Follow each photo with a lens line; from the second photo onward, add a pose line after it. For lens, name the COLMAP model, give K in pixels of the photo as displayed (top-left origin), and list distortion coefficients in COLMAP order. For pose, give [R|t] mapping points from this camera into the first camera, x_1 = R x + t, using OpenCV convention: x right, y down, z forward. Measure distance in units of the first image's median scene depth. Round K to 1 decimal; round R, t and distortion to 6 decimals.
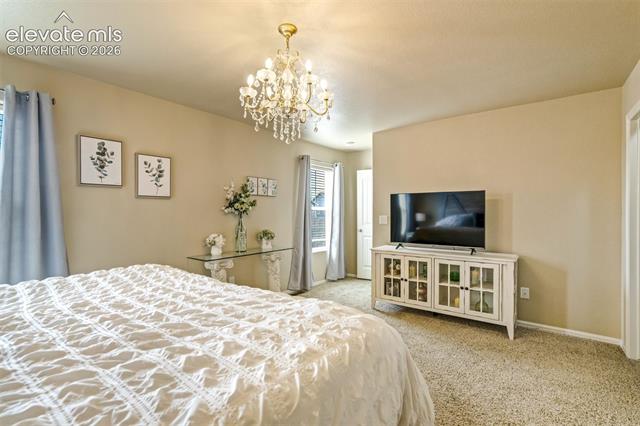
lens RADIAL K [[297.1, 0, 324.7], [0, 297.1, 211.5], [0, 0, 1]] dist [-0.034903, 0.019003]
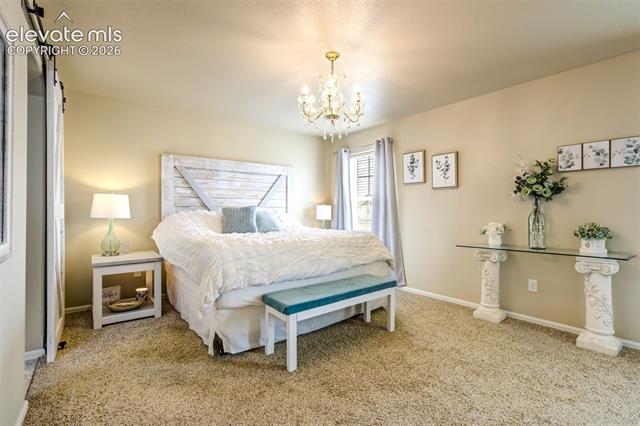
lens RADIAL K [[297.1, 0, 324.7], [0, 297.1, 211.5], [0, 0, 1]] dist [-0.034903, 0.019003]
pose [[-0.243359, 0.003991, -0.969928, 0.751263], [0.003085, 0.999990, 0.003341, 0.046032], [0.969931, -0.002179, -0.243369, 0.820927]]
